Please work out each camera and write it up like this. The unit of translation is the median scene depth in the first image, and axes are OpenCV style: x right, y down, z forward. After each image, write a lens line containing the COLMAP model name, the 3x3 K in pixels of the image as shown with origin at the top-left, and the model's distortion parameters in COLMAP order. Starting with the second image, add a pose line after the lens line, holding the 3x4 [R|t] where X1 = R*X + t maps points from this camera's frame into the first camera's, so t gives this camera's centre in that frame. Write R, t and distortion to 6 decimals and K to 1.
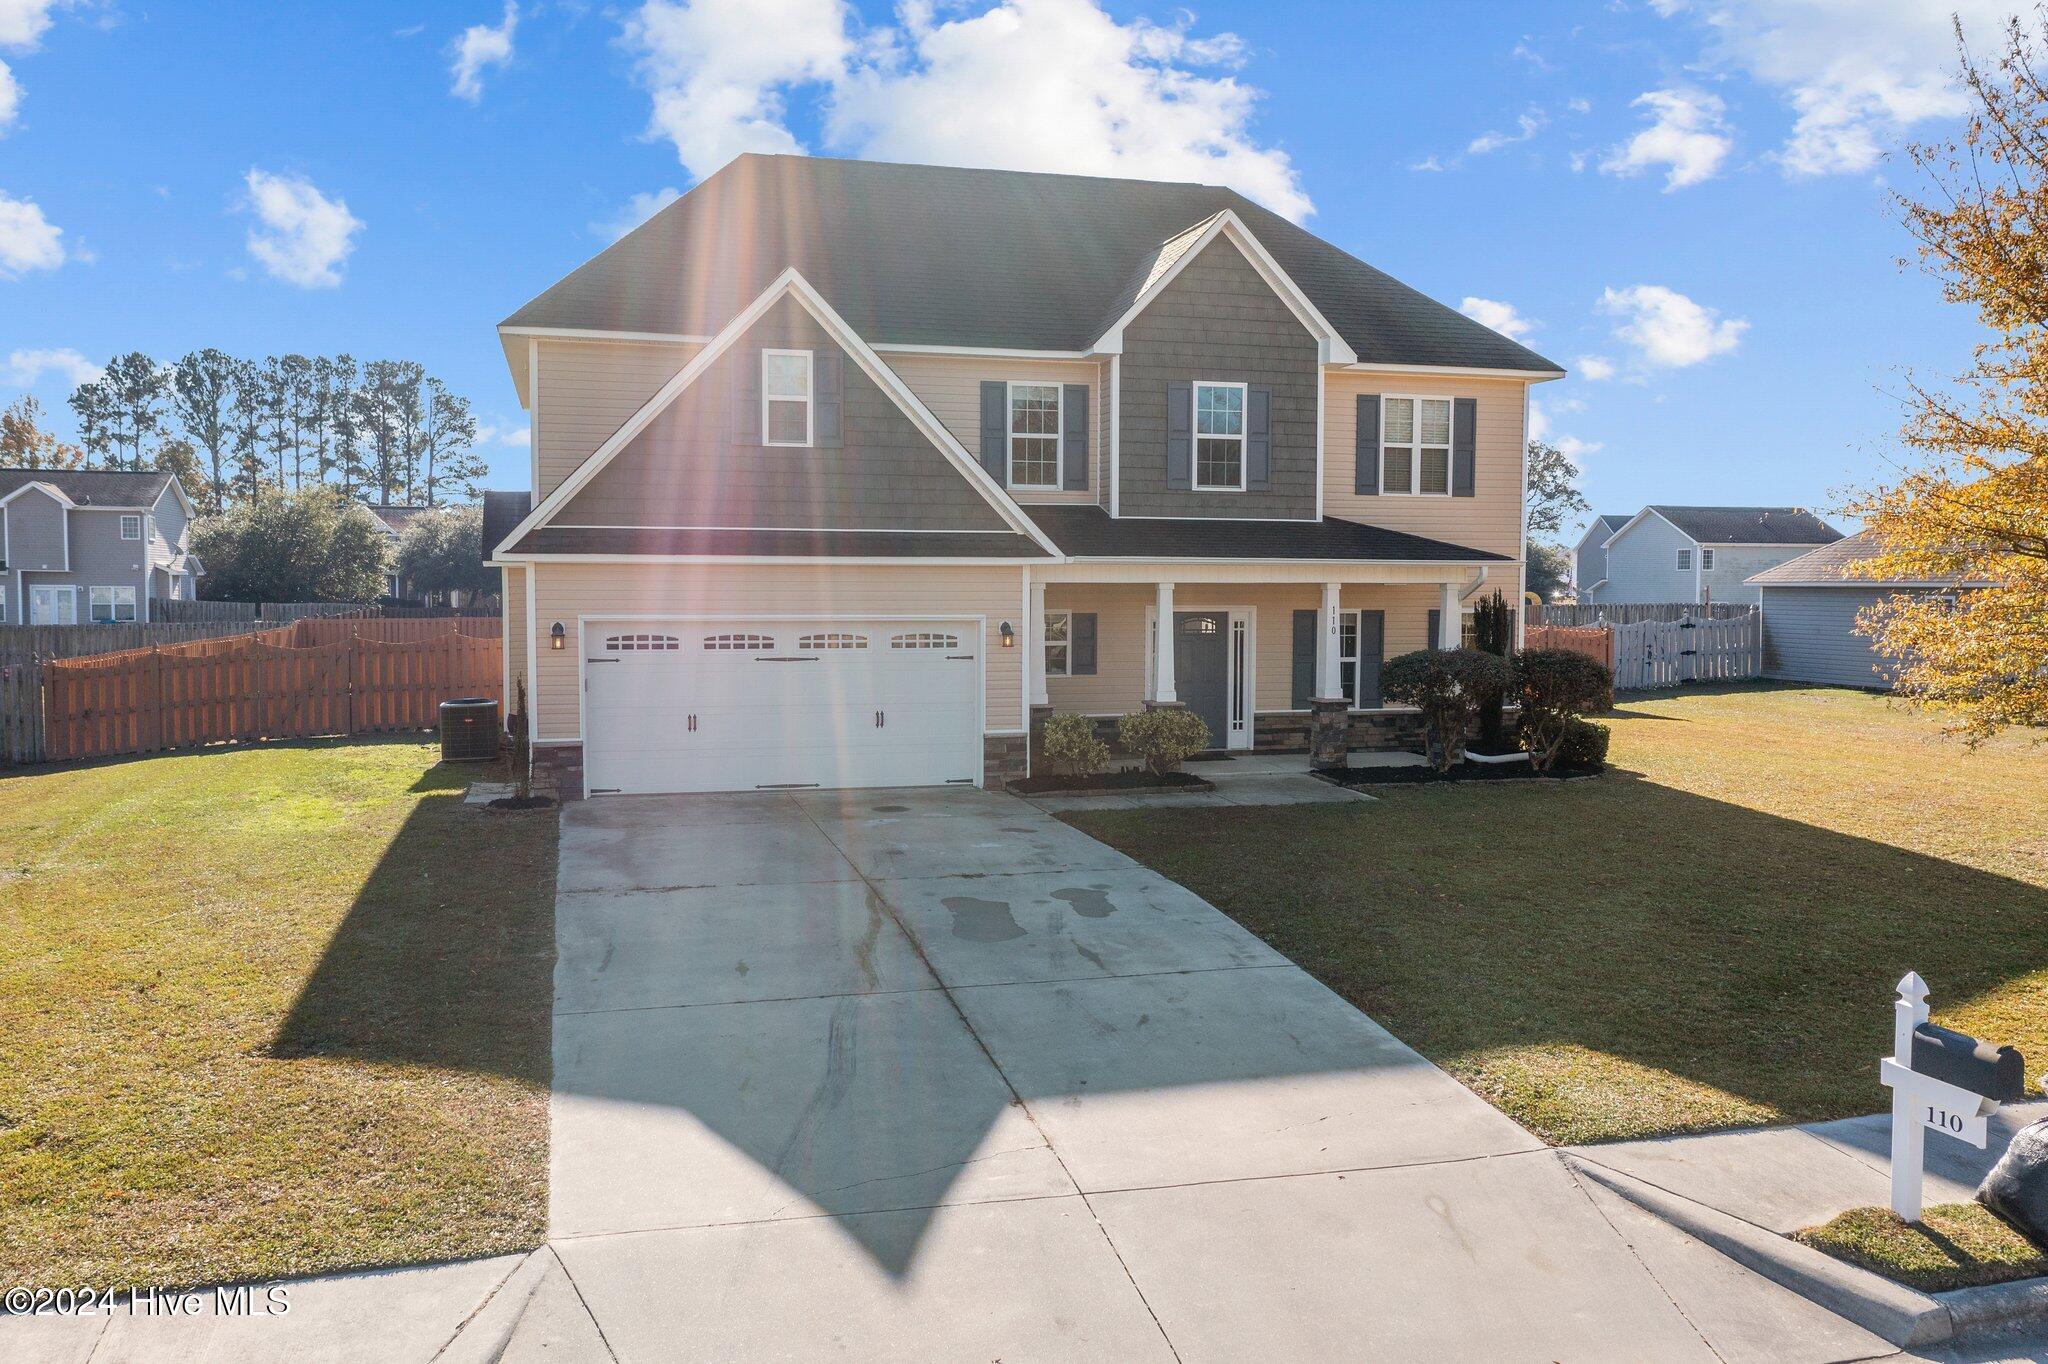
lens RADIAL K [[1649.0, 0, 1027.9], [0, 1649.0, 679.0], [0, 0, 1]] dist [0.002604, 0.003371]
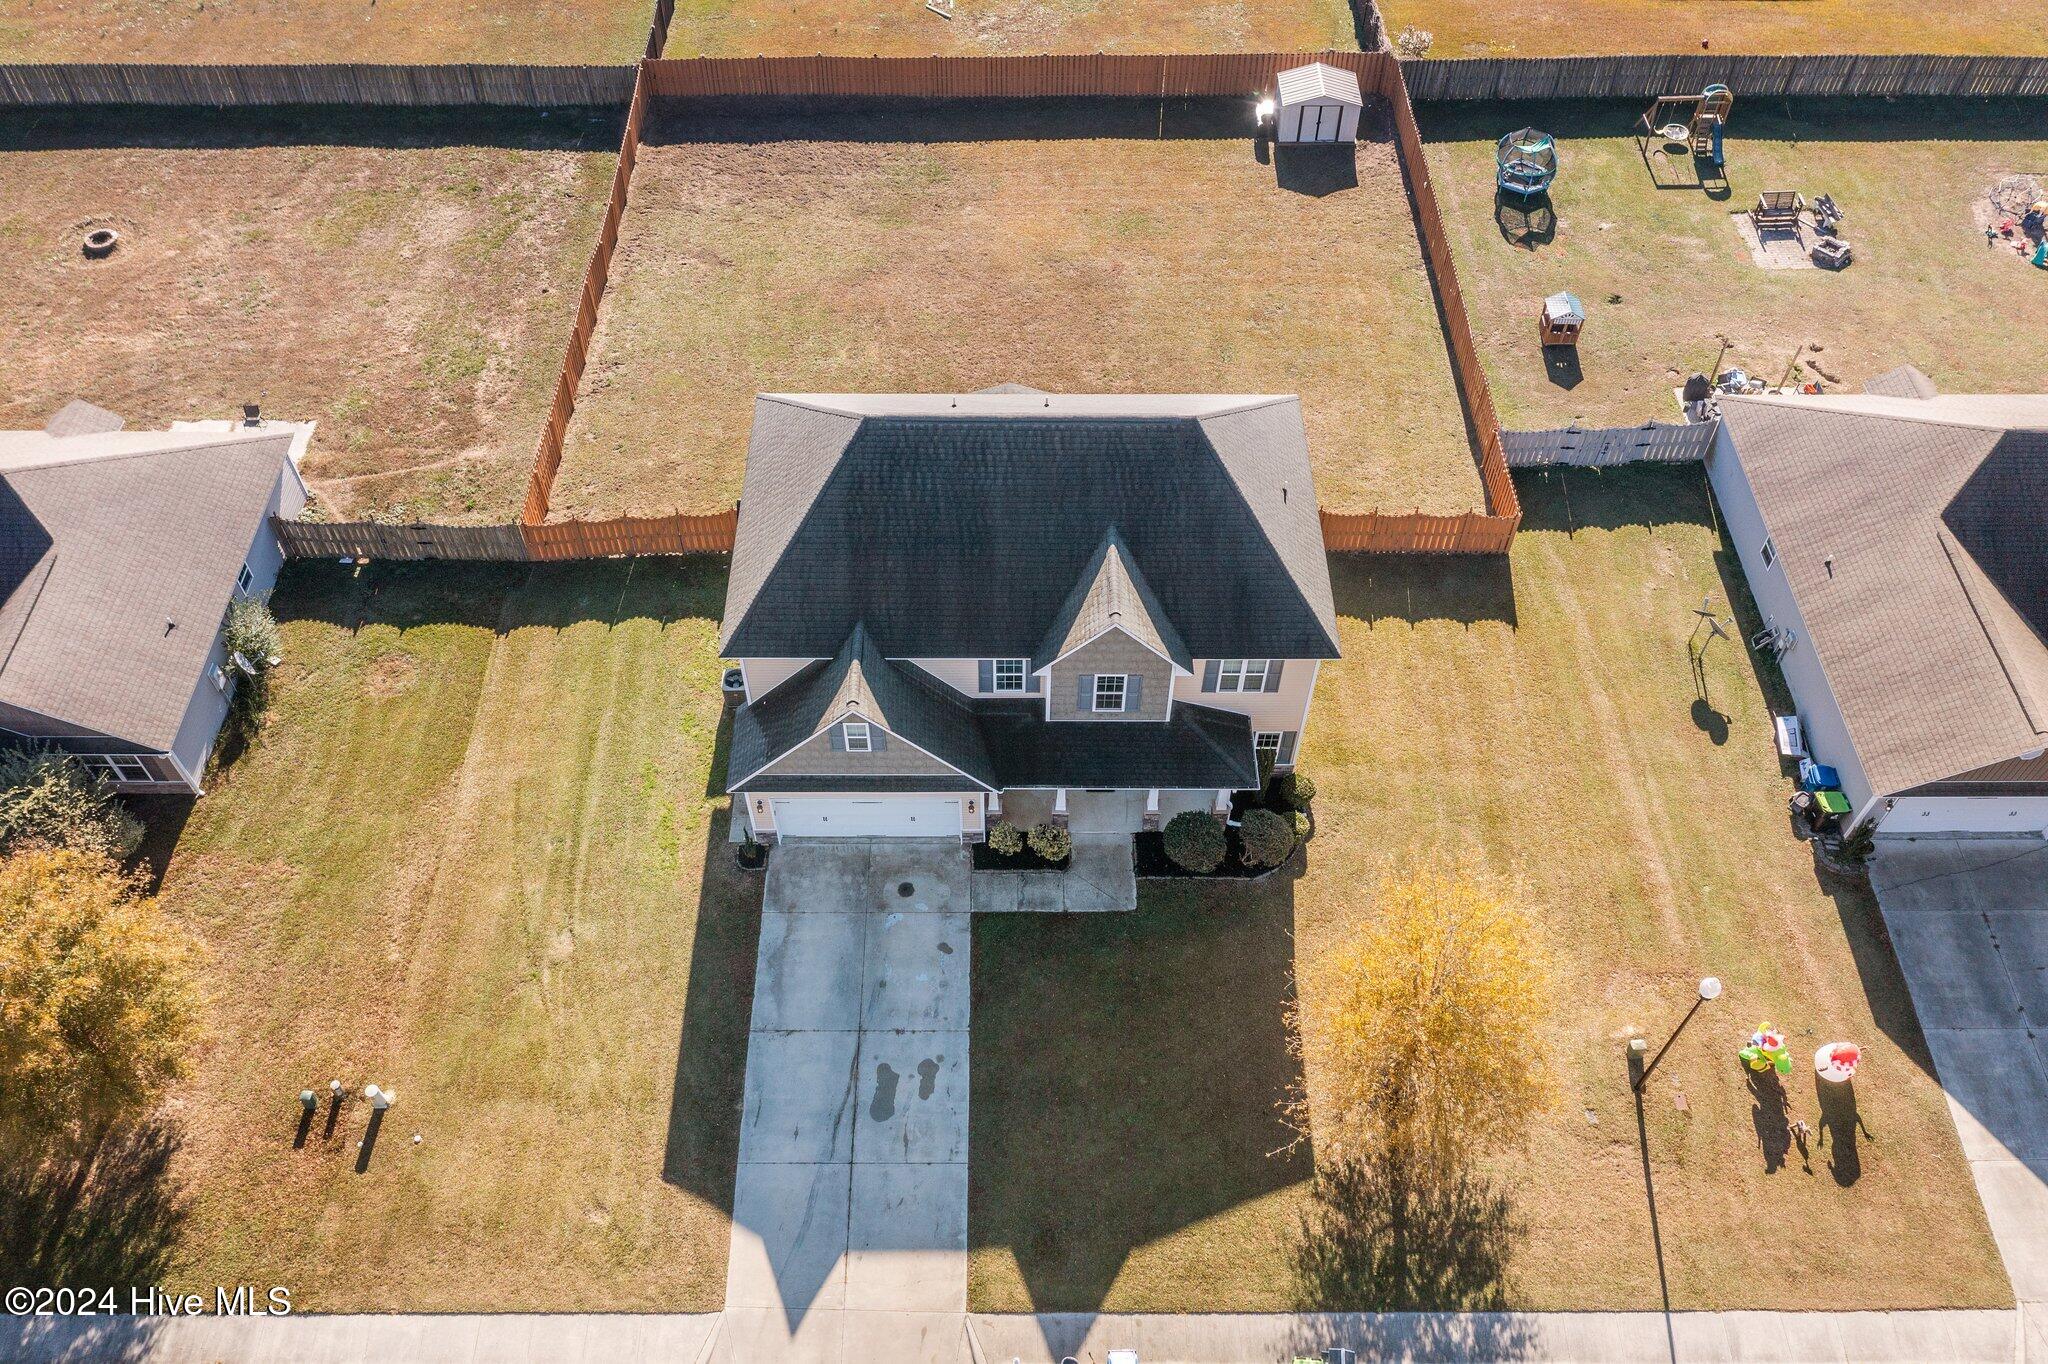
lens RADIAL K [[1637.8, 0, 1013.8], [0, 1637.8, 678.8], [0, 0, 1]] dist [0.002487, 0.003213]
pose [[0.963421, 0.212207, -0.163669, 0.714492], [-0.016565, 0.656713, 0.753959, -3.525702], [0.267479, -0.723669, 0.636206, -0.356283]]
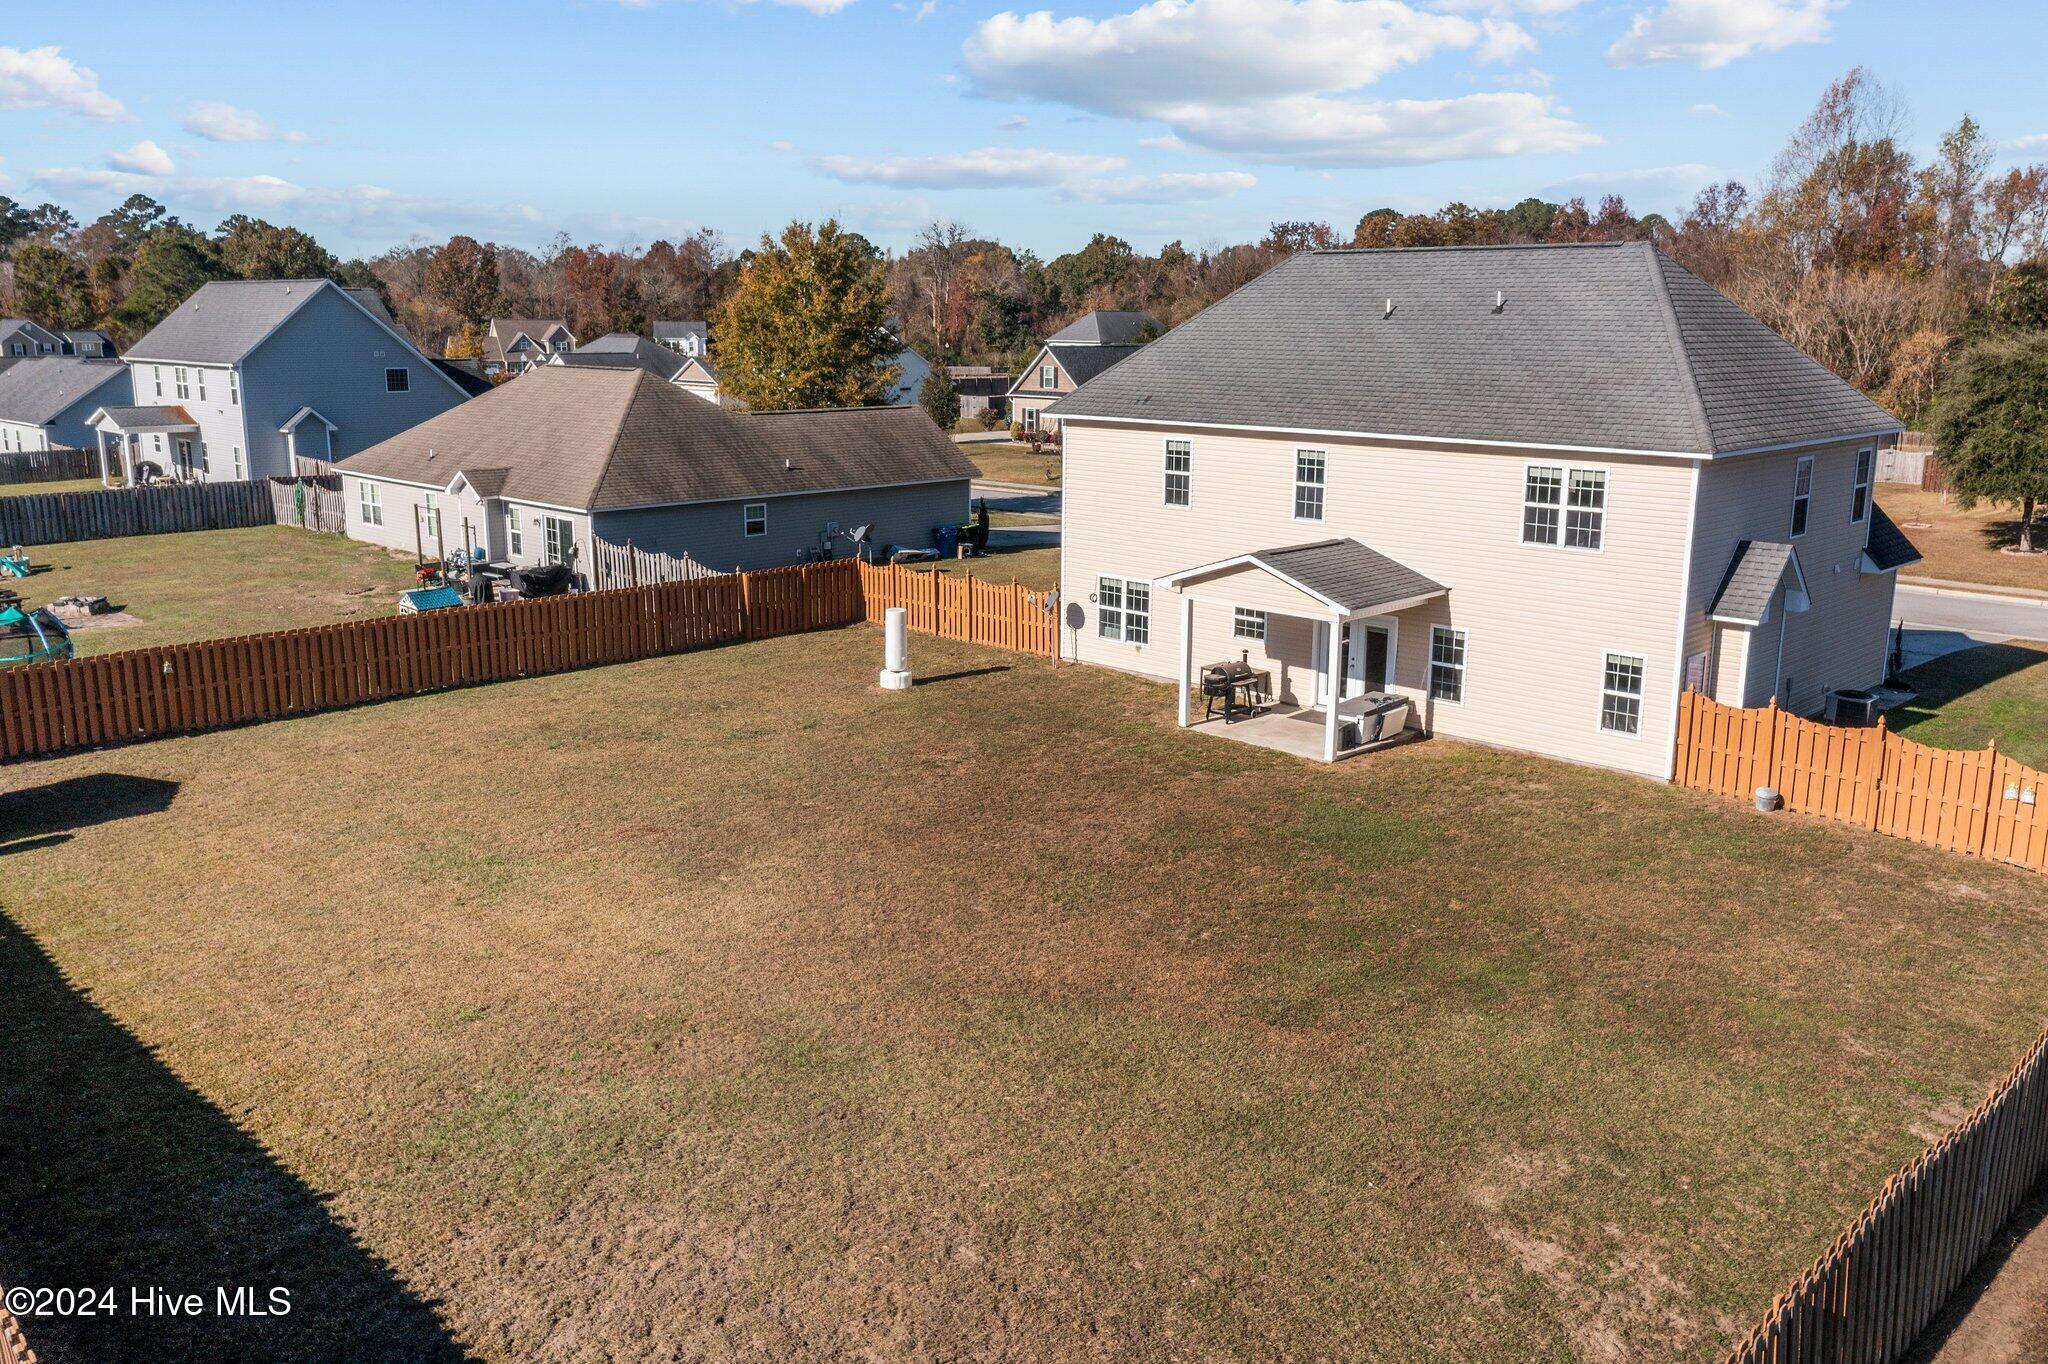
lens RADIAL K [[1631.0, 0, 1024.9], [0, 1631.0, 694.5], [0, 0, 1]] dist [0.010709, 0.005059]
pose [[-0.496574, -0.199264, 0.844812, -2.766423], [0.033467, 0.968174, 0.248032, -0.797413], [-0.867349, 0.151439, -0.474101, 5.420733]]
